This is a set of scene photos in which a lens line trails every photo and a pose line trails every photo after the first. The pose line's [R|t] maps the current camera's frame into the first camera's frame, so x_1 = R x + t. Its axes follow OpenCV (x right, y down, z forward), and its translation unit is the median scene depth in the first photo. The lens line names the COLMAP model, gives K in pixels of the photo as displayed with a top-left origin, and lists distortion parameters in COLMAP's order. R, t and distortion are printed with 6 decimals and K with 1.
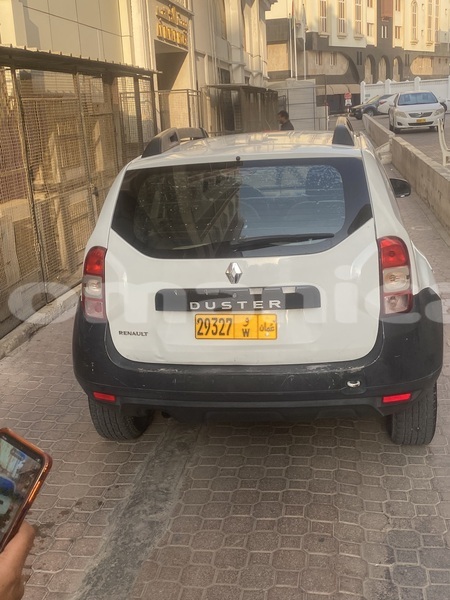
lens RADIAL K [[717.8, 0, 225.0], [0, 717.8, 300.0], [0, 0, 1]] dist [0.127266, -0.338703]
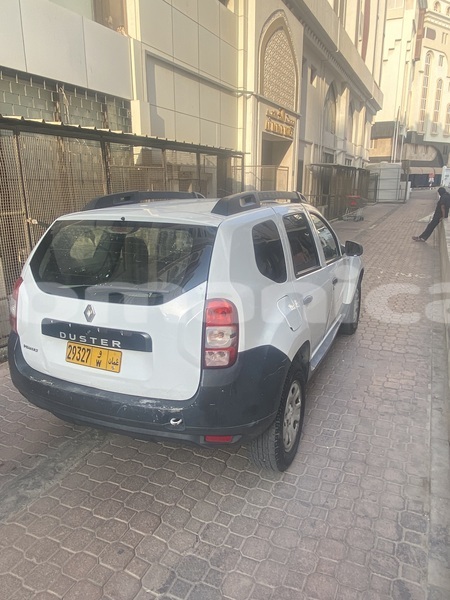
lens RADIAL K [[443.0, 0, 225.0], [0, 443.0, 300.0], [0, 0, 1]] dist [0.074263, -0.094168]
pose [[0.959961, 0.122275, -0.252040, 0.355503], [-0.119492, 0.992485, 0.026378, -0.091055], [0.253371, 0.004795, 0.967357, 0.286147]]
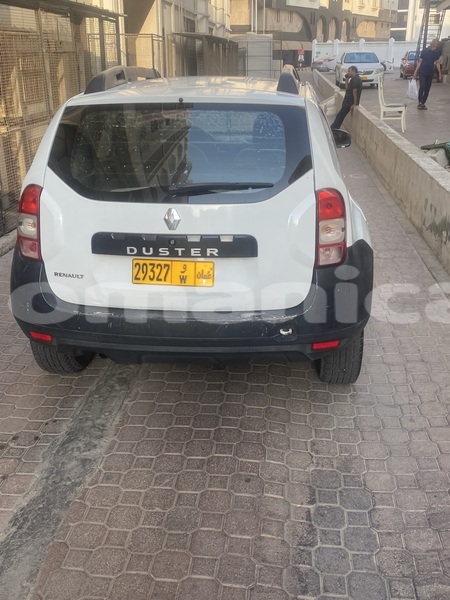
lens RADIAL K [[614.1, 0, 237.8], [0, 614.1, 291.9], [0, 0, 1]] dist [0.176637, -0.485270]
pose [[0.996078, 0.030396, 0.083092, 0.030083], [-0.038471, 0.994504, 0.097374, -0.020792], [-0.079675, -0.100189, 0.991773, 0.118473]]
